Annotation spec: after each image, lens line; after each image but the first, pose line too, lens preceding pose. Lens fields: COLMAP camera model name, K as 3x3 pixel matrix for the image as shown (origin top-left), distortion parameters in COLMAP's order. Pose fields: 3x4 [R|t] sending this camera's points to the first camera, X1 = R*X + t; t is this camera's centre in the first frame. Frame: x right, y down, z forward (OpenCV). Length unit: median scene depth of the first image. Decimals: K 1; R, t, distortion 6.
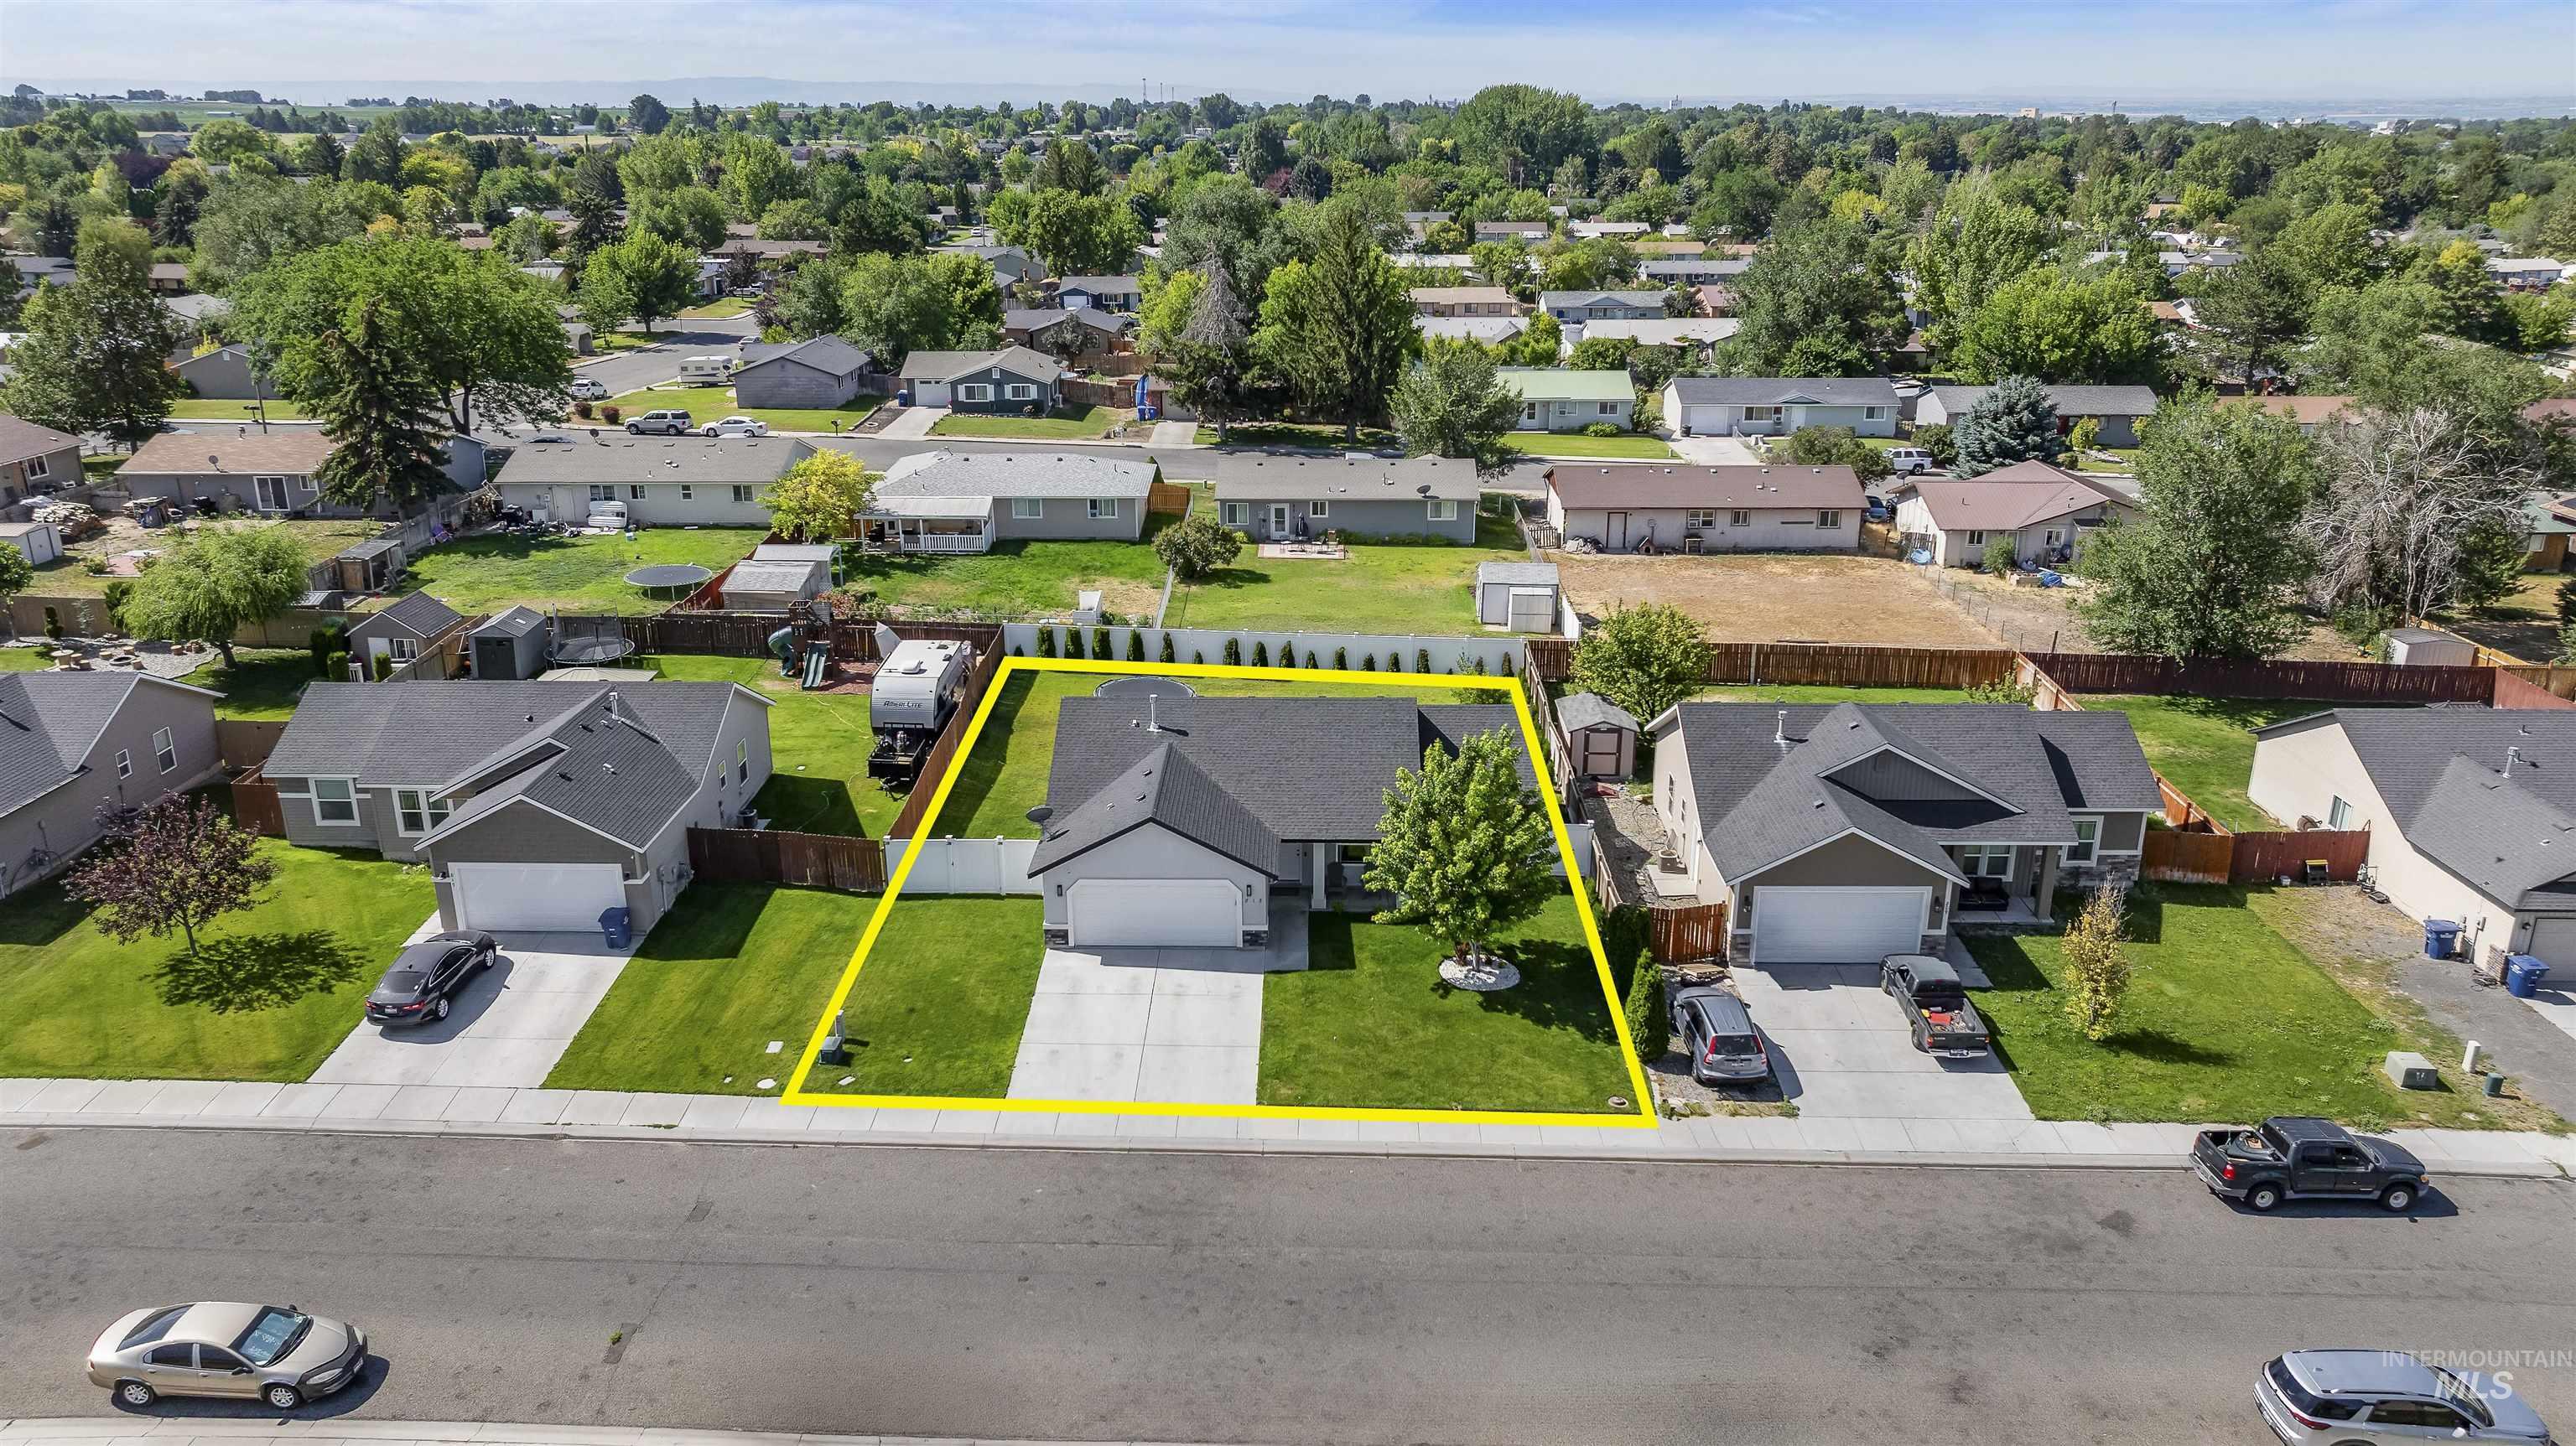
lens RADIAL K [[1805.3, 0, 1288.0], [0, 1805.3, 723.0], [0, 0, 1]] dist [-0.019214, -0.003868]
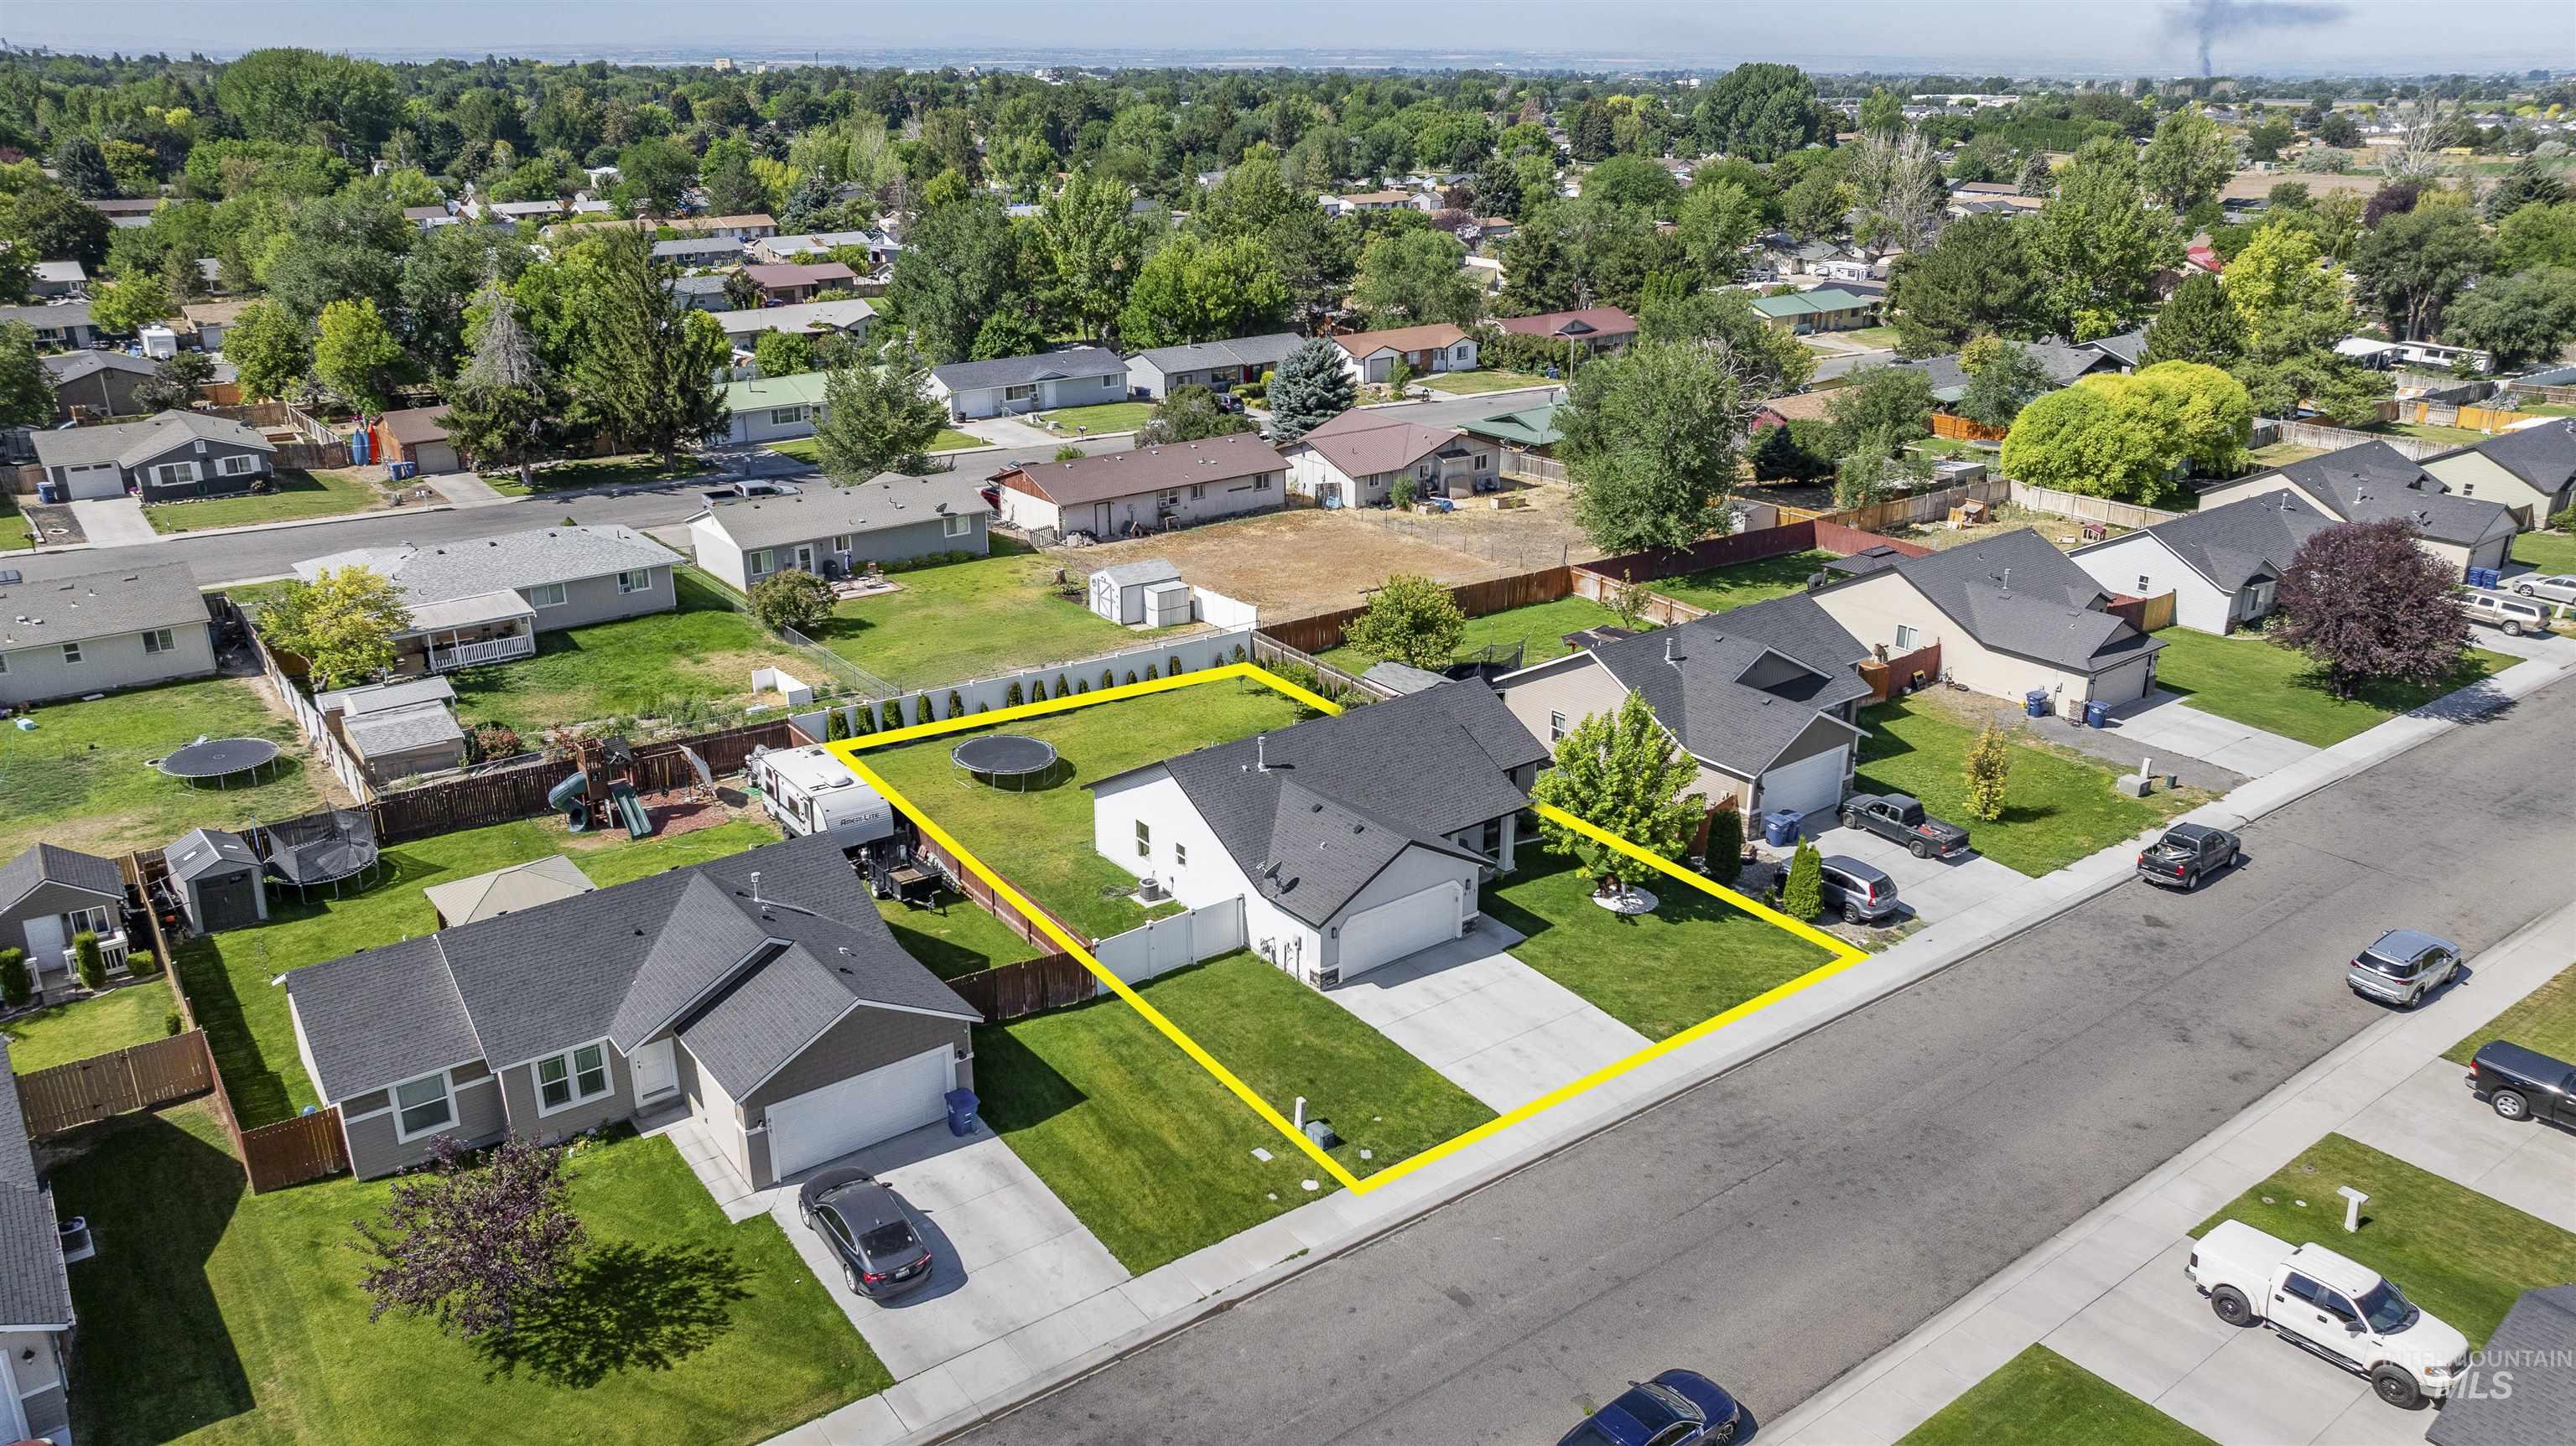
lens RADIAL K [[1805.3, 0, 1288.0], [0, 1805.3, 723.0], [0, 0, 1]] dist [-0.019214, -0.003868]
pose [[0.782876, -0.214290, 0.584111, -0.410710], [0.199705, 0.975688, 0.090285, -0.070191], [-0.589257, 0.045968, 0.806637, 0.095330]]
